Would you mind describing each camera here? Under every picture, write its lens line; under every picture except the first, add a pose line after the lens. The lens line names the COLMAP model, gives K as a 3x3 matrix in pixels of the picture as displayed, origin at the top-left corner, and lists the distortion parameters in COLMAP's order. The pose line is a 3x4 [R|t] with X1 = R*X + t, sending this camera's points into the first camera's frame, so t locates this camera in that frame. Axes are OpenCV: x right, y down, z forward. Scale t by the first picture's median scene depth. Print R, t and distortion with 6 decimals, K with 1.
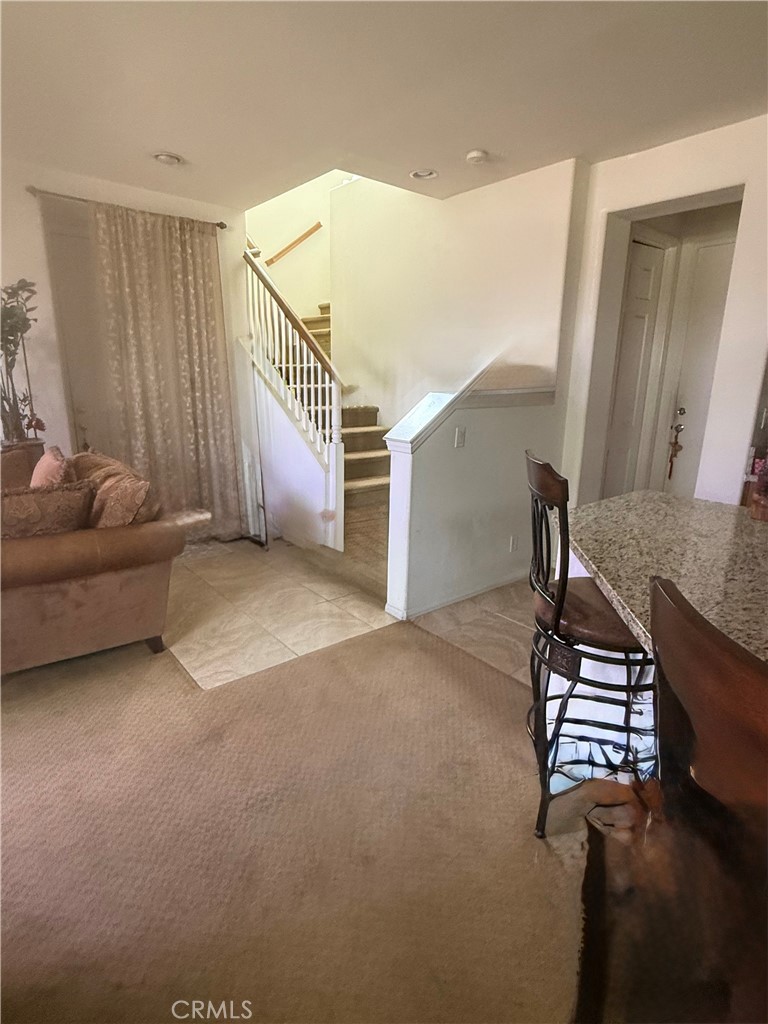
lens RADIAL K [[541.3, 0, 383.6], [0, 541.3, 517.9], [0, 0, 1]] dist [0.000913, -0.002401]
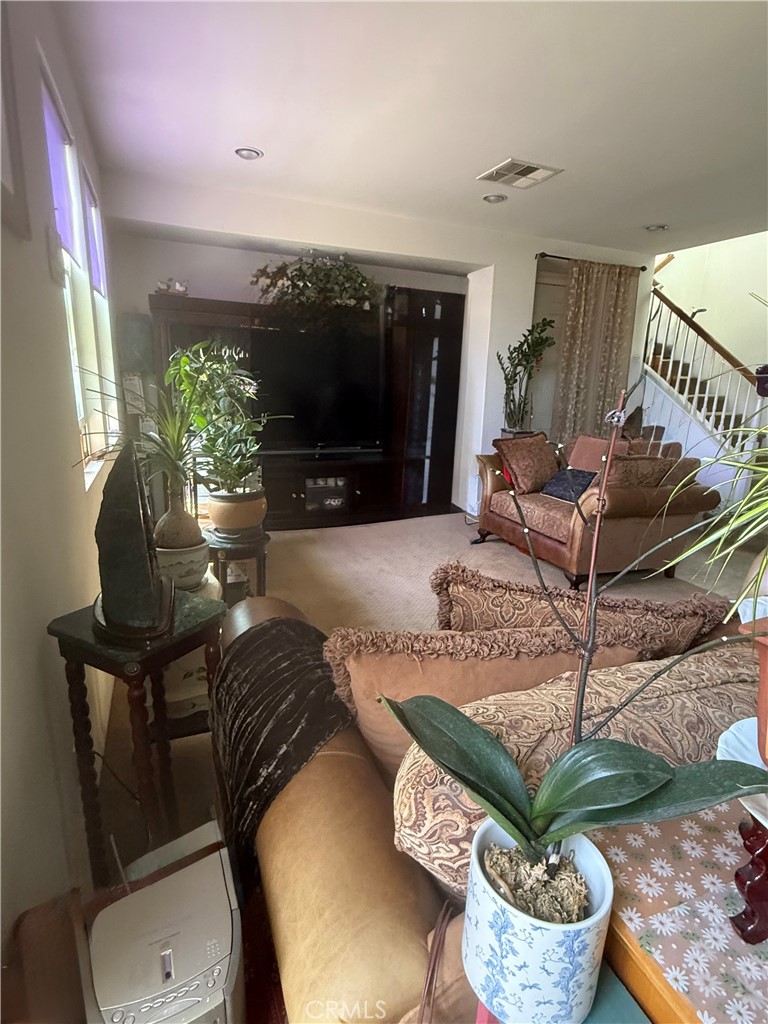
lens RADIAL K [[541.3, 0, 384.3], [0, 541.3, 508.7], [0, 0, 1]] dist [0.000913, -0.002401]
pose [[0.950208, 0.090947, -0.298050, -0.494606], [-0.098393, 0.995097, -0.010043, 0.104471], [0.295675, 0.038869, 0.954498, -0.412326]]
